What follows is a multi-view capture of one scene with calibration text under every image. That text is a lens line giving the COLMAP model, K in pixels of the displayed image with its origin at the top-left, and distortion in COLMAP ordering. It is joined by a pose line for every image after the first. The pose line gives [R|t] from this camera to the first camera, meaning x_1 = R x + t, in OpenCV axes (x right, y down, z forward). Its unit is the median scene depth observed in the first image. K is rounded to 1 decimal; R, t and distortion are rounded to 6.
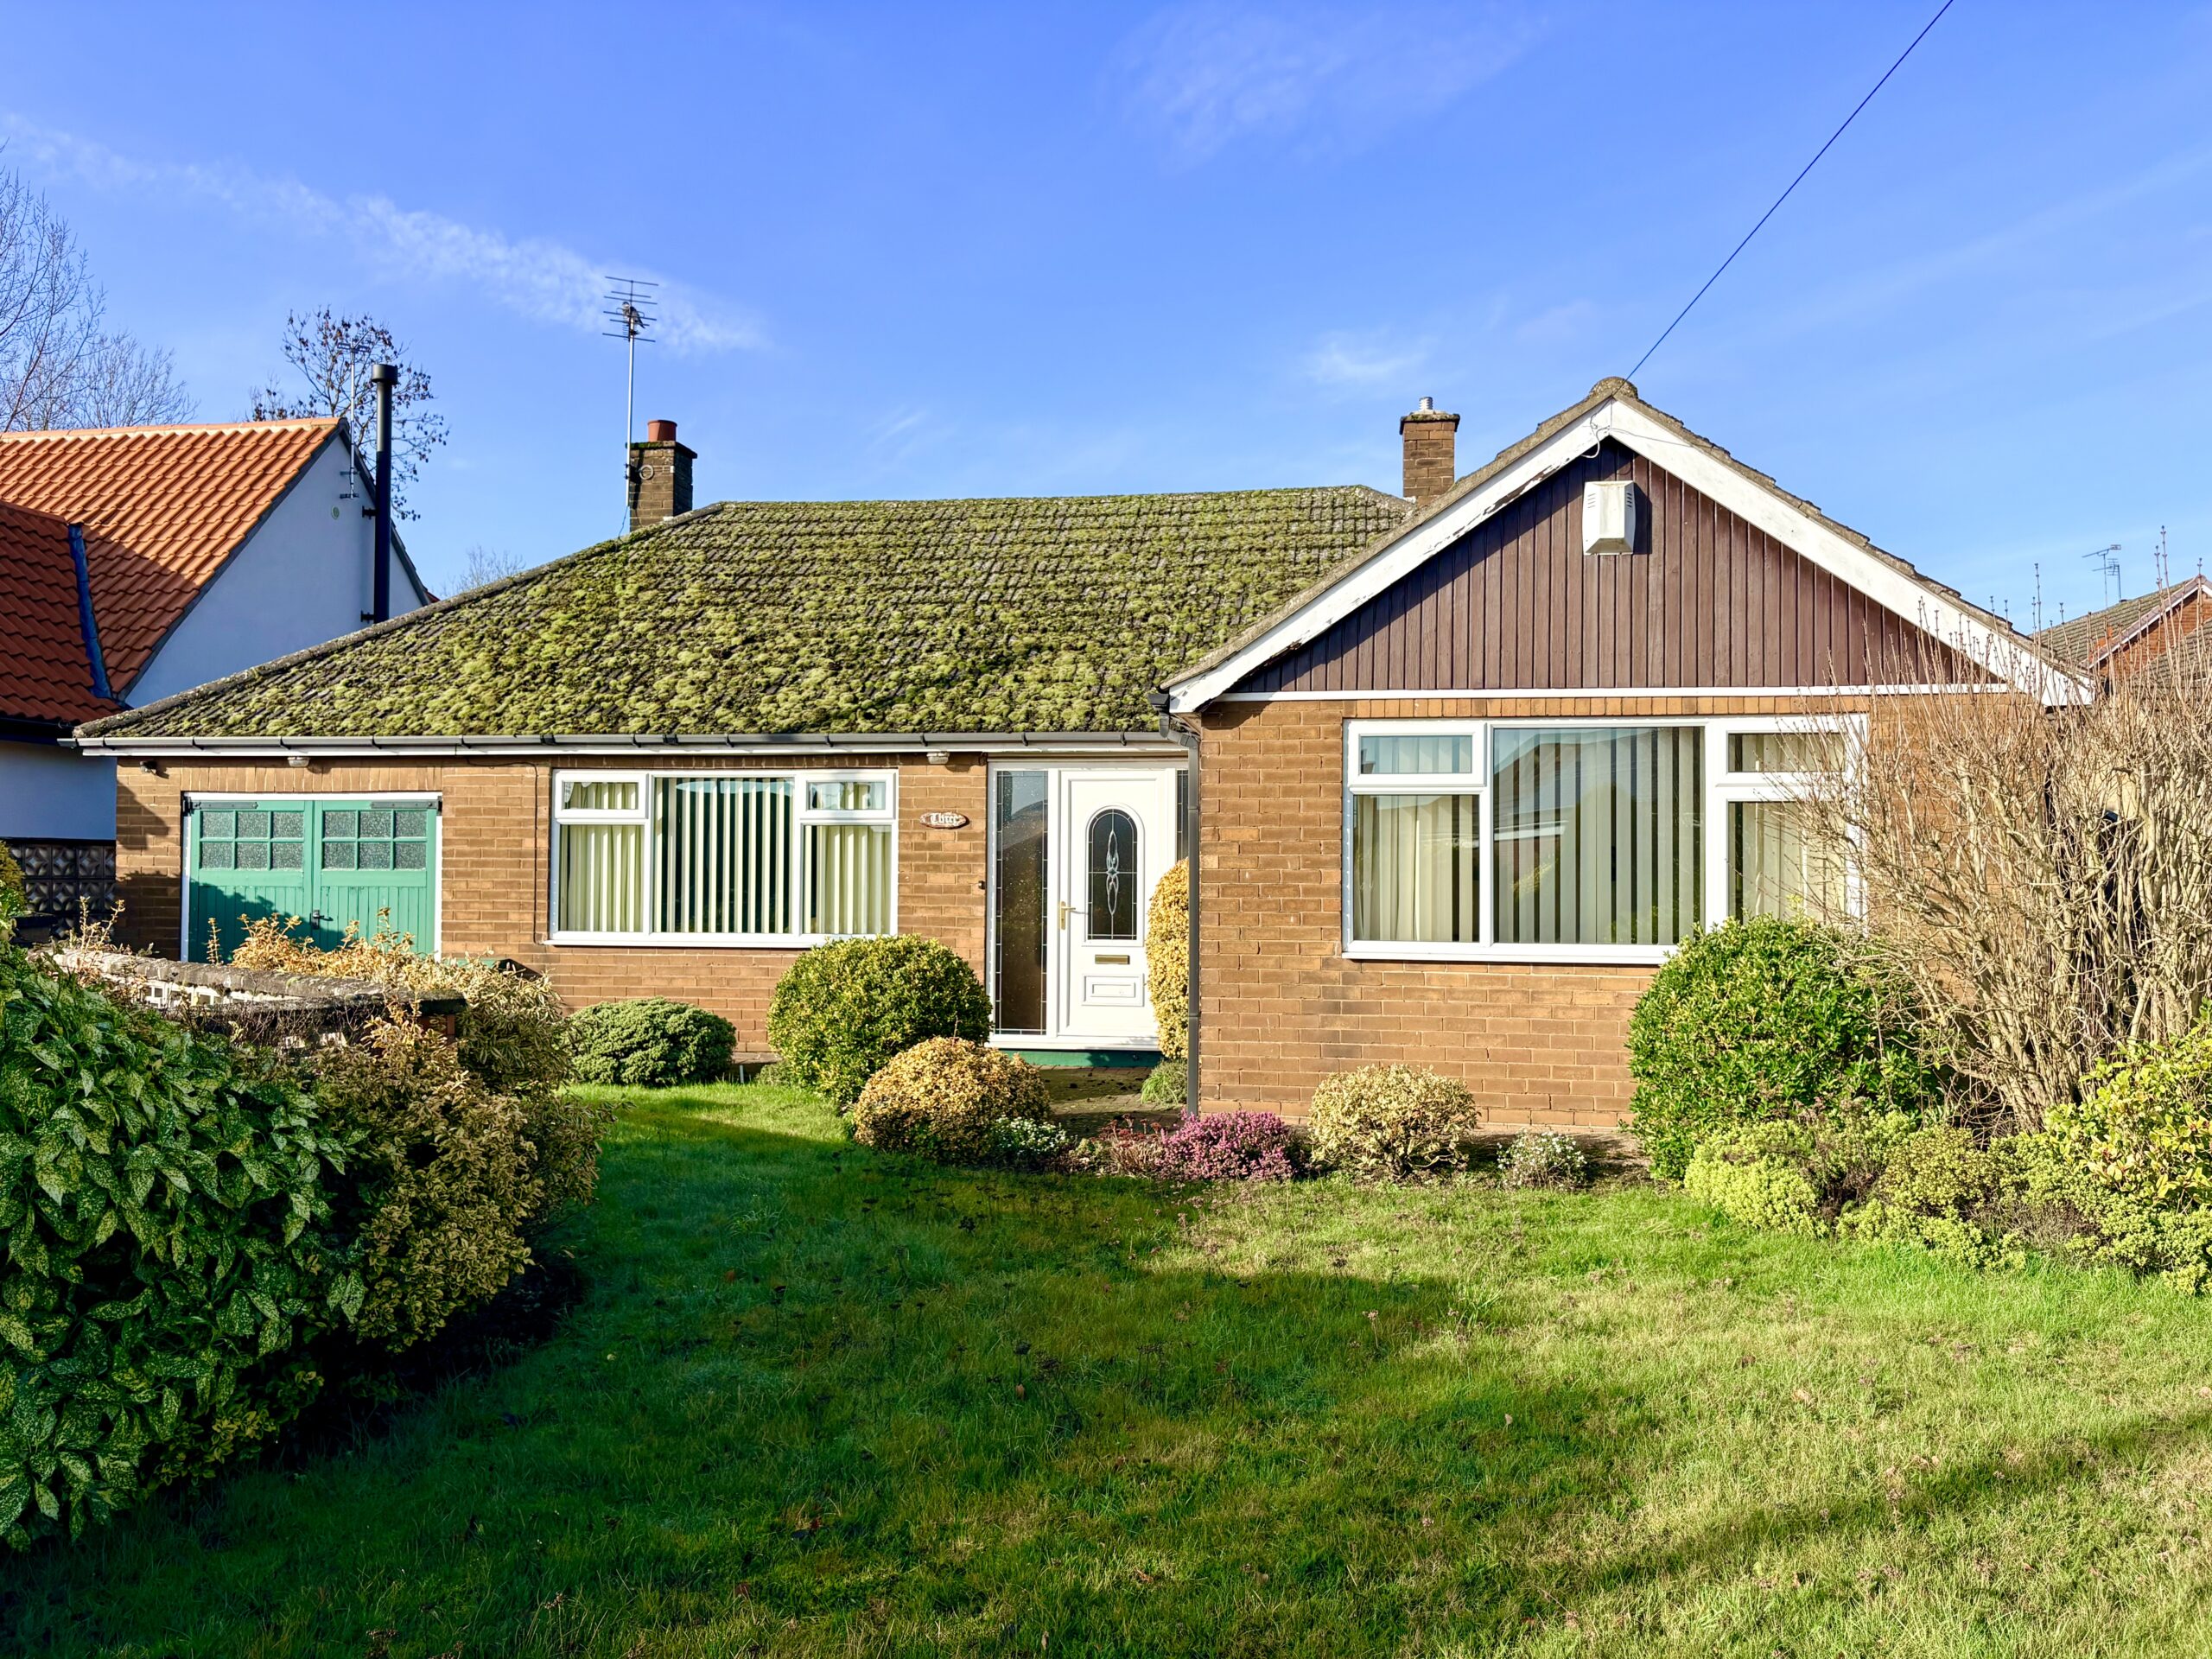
lens RADIAL K [[1680.1, 0, 1106.0], [0, 1680.1, 829.5], [0, 0, 1]] dist [0.081465, -0.149757]
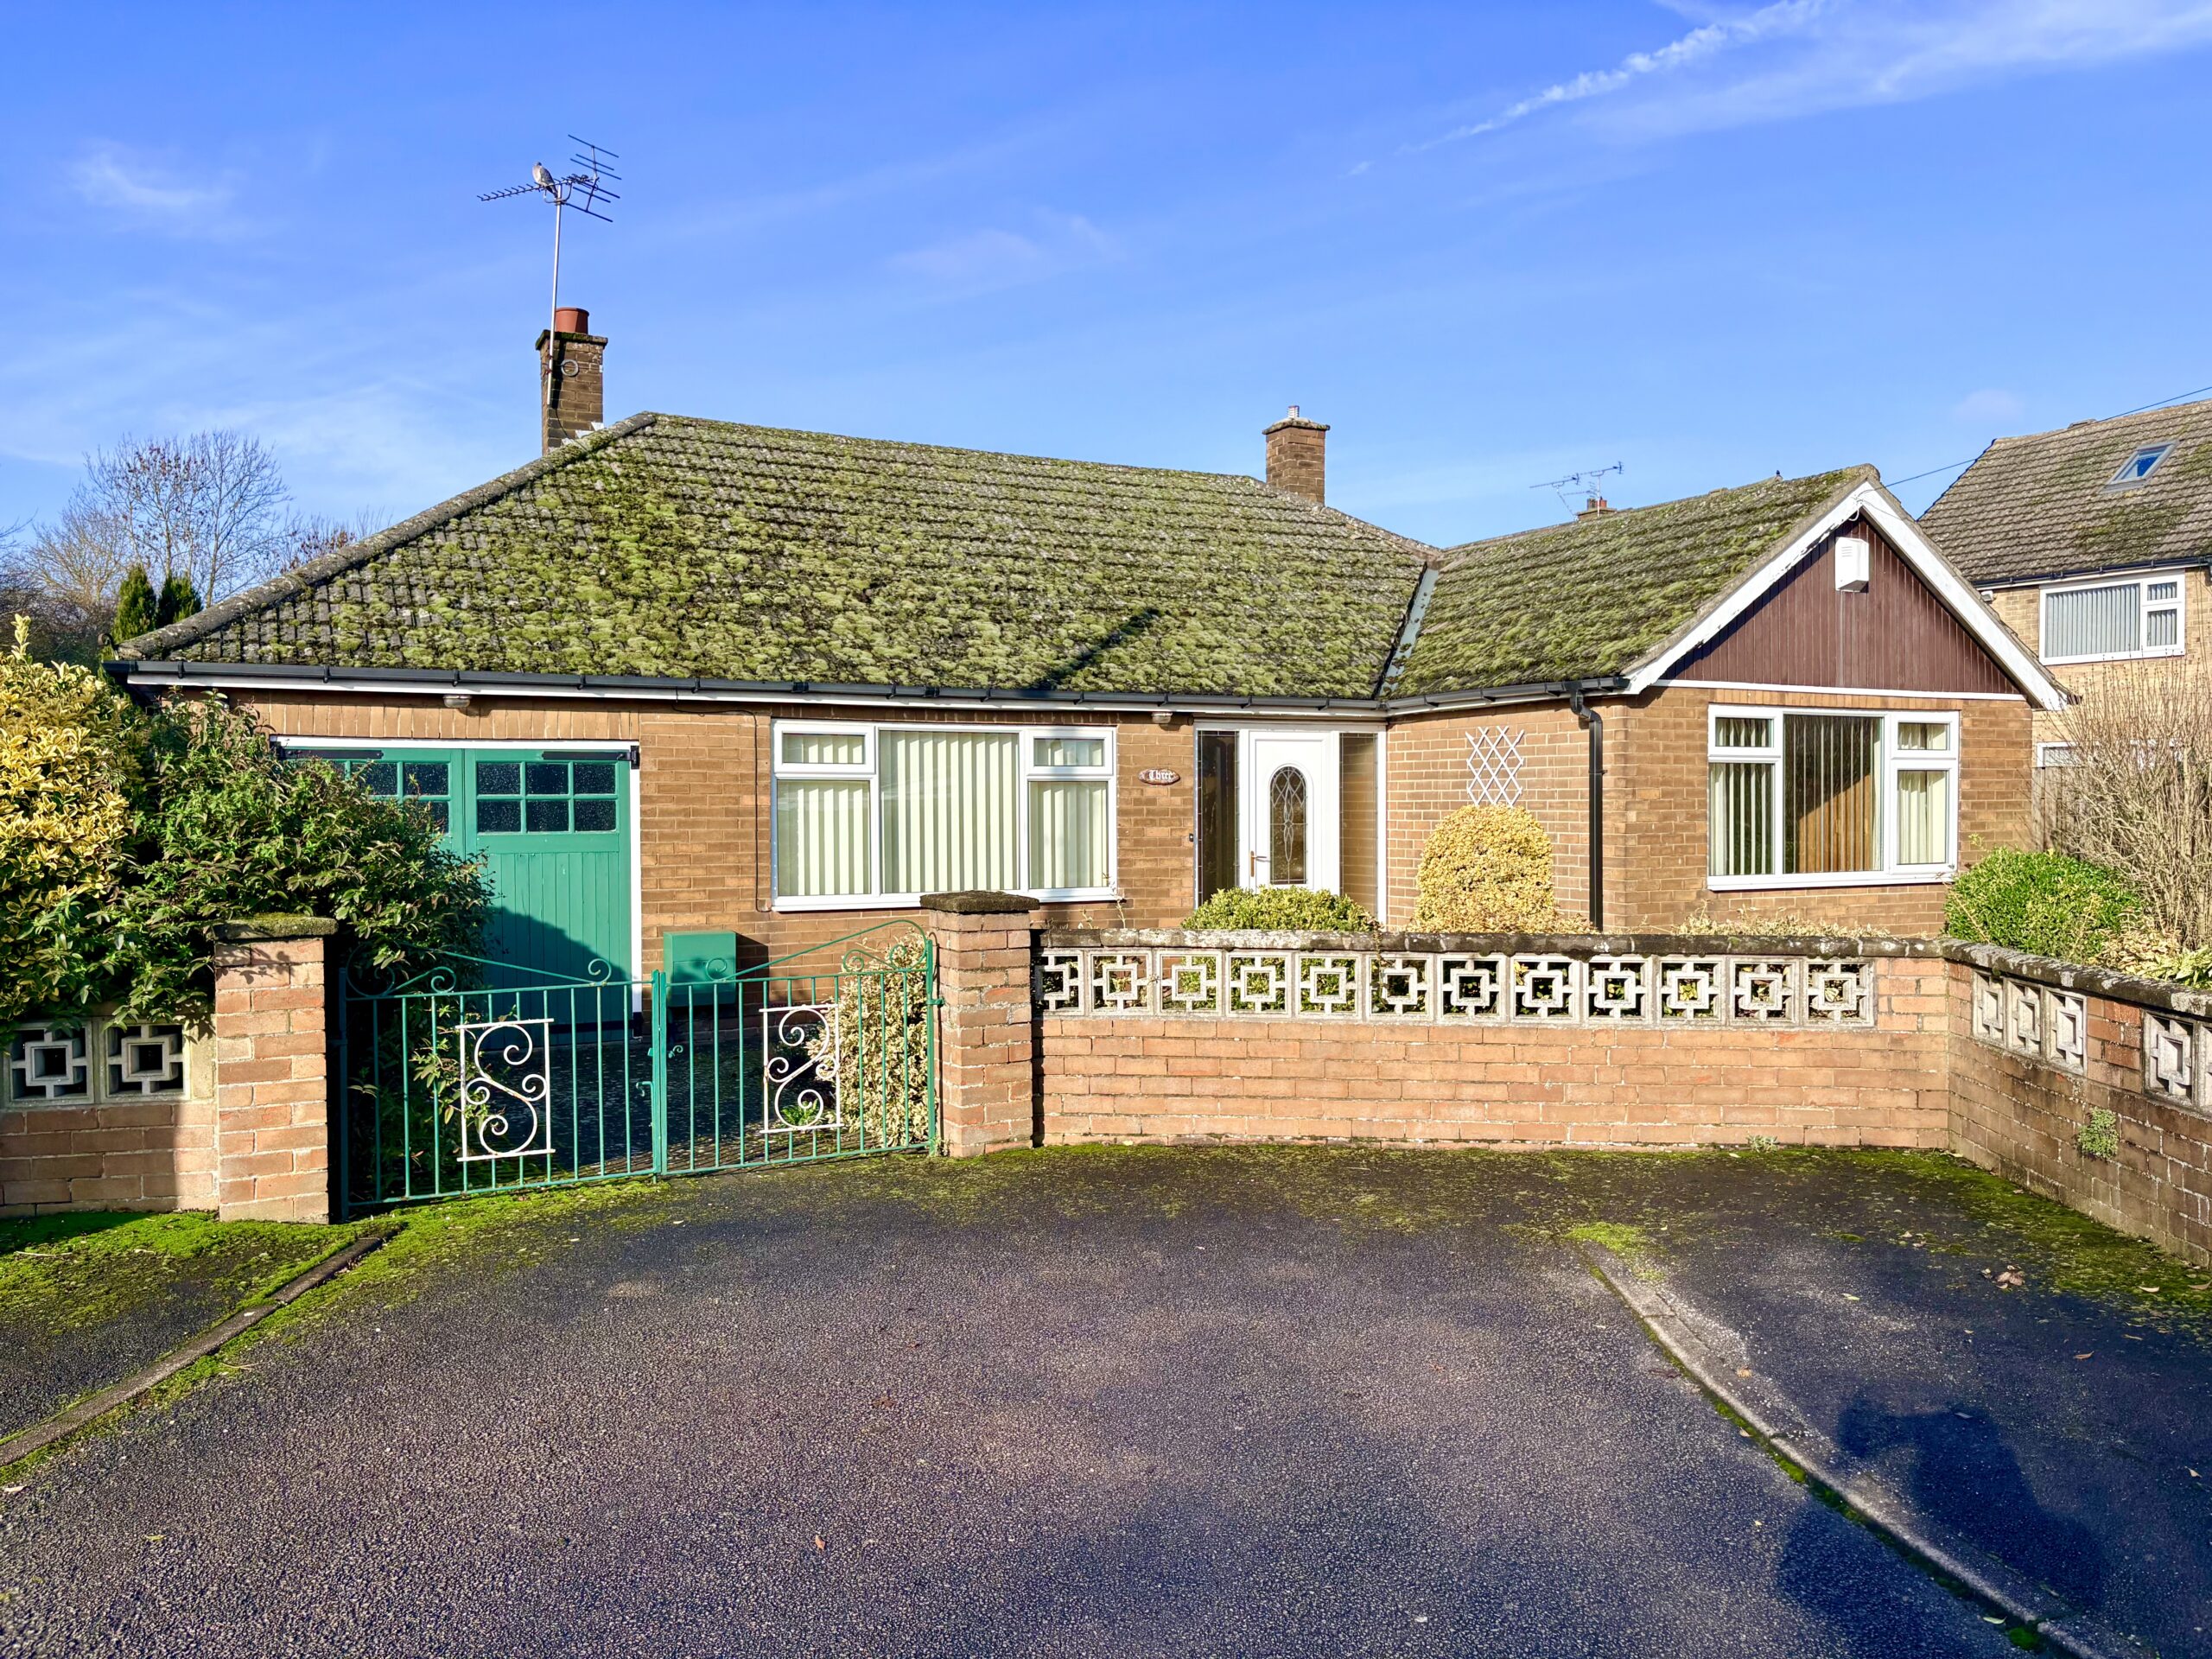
lens RADIAL K [[1680.1, 0, 1106.0], [0, 1680.1, 829.5], [0, 0, 1]] dist [0.081465, -0.149757]
pose [[0.809715, -0.016884, 0.586581, -0.718331], [-0.005778, 0.999308, 0.036739, -0.010521], [-0.586795, -0.033137, 0.809057, 0.163729]]
